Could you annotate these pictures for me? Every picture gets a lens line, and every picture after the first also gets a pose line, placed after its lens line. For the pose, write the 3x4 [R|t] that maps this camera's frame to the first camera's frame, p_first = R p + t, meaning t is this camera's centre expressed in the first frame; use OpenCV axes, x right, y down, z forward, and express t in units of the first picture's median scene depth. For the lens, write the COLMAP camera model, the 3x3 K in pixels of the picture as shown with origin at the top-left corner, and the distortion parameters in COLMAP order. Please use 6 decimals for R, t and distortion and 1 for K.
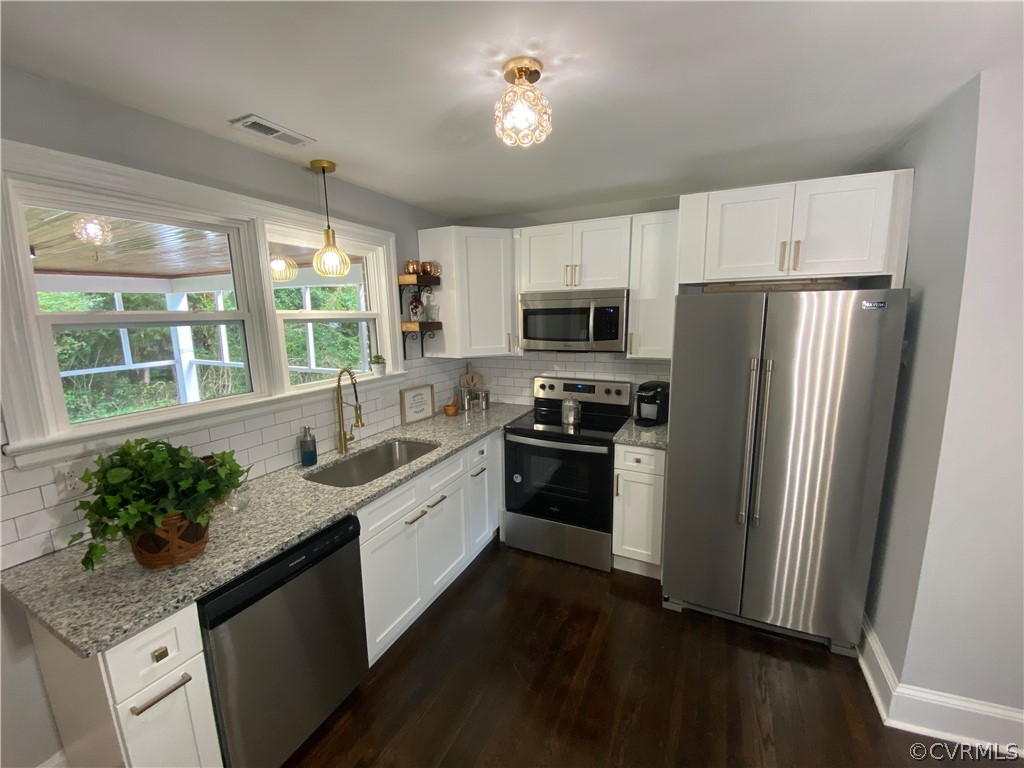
lens RADIAL K [[417.7, 0, 512.0], [0, 417.7, 384.0], [0, 0, 1]] dist [0.048595, -0.041534]
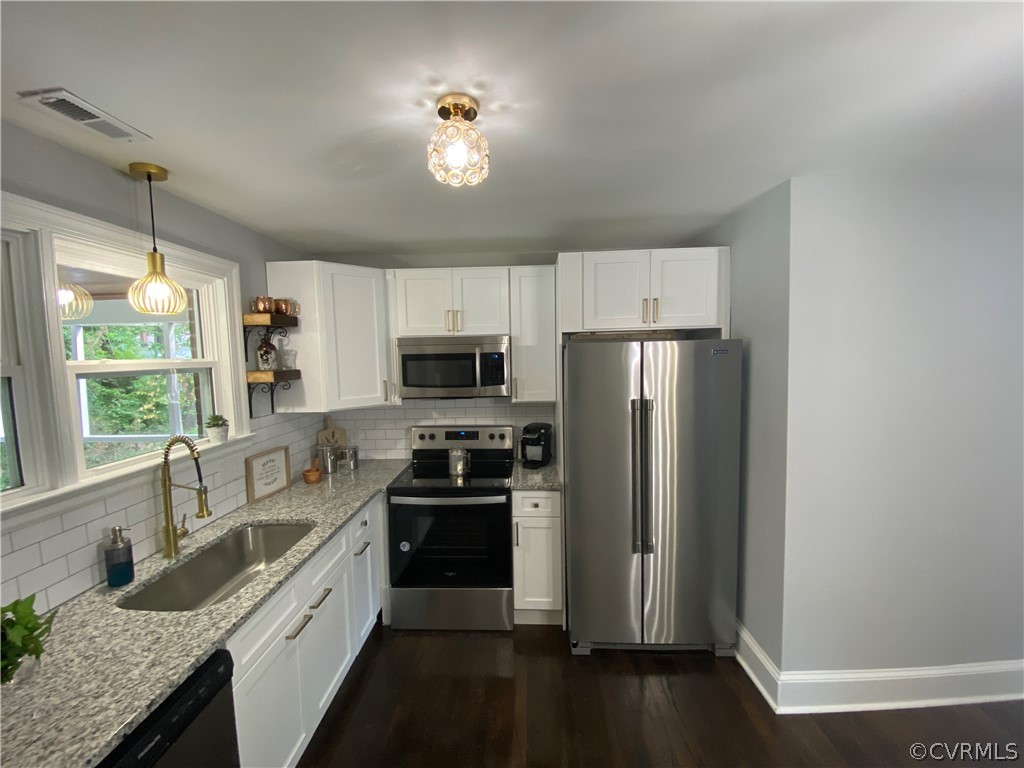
lens RADIAL K [[419.2, 0, 512.0], [0, 419.2, 384.0], [0, 0, 1]] dist [0.020426, -0.018975]
pose [[0.918748, -0.032225, 0.393526, -0.127947], [0.071097, 0.993875, -0.084599, -0.022705], [-0.388390, 0.105703, 0.915412, 0.082171]]
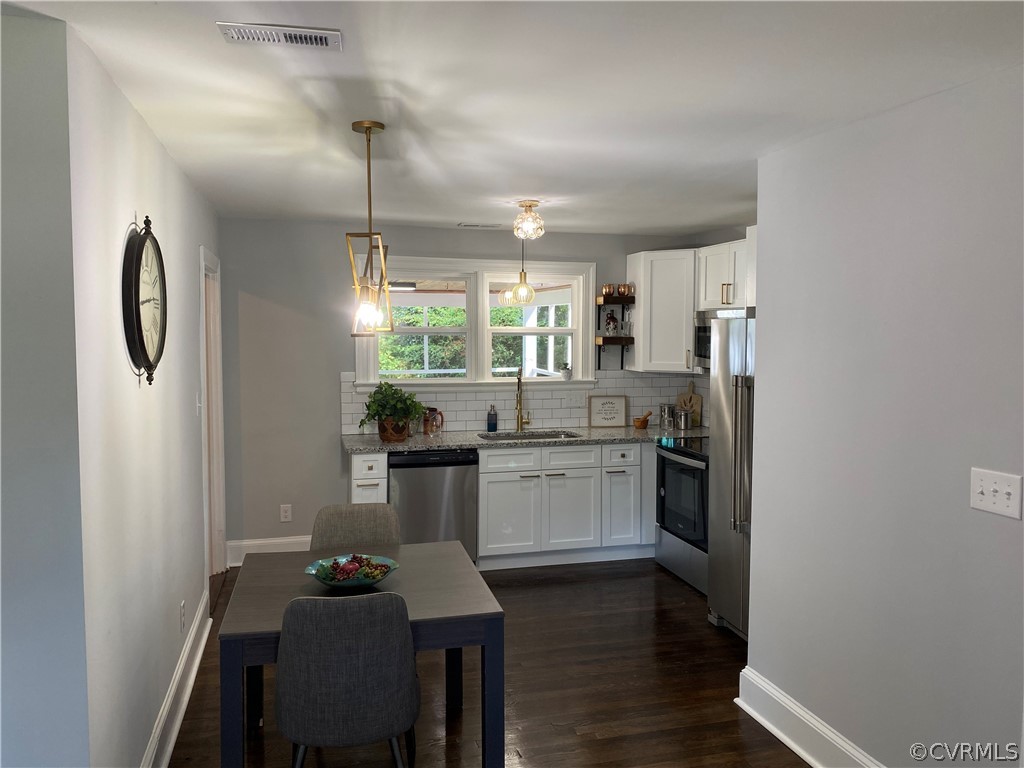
lens RADIAL K [[783.7, 0, 516.2], [0, 783.7, 374.7], [0, 0, 1]] dist [0.175392, -0.439897]
pose [[0.656601, 0.063274, -0.751579, 1.328467], [-0.137050, 0.989895, -0.036393, 0.069930], [0.741682, 0.126900, 0.658638, -0.619079]]
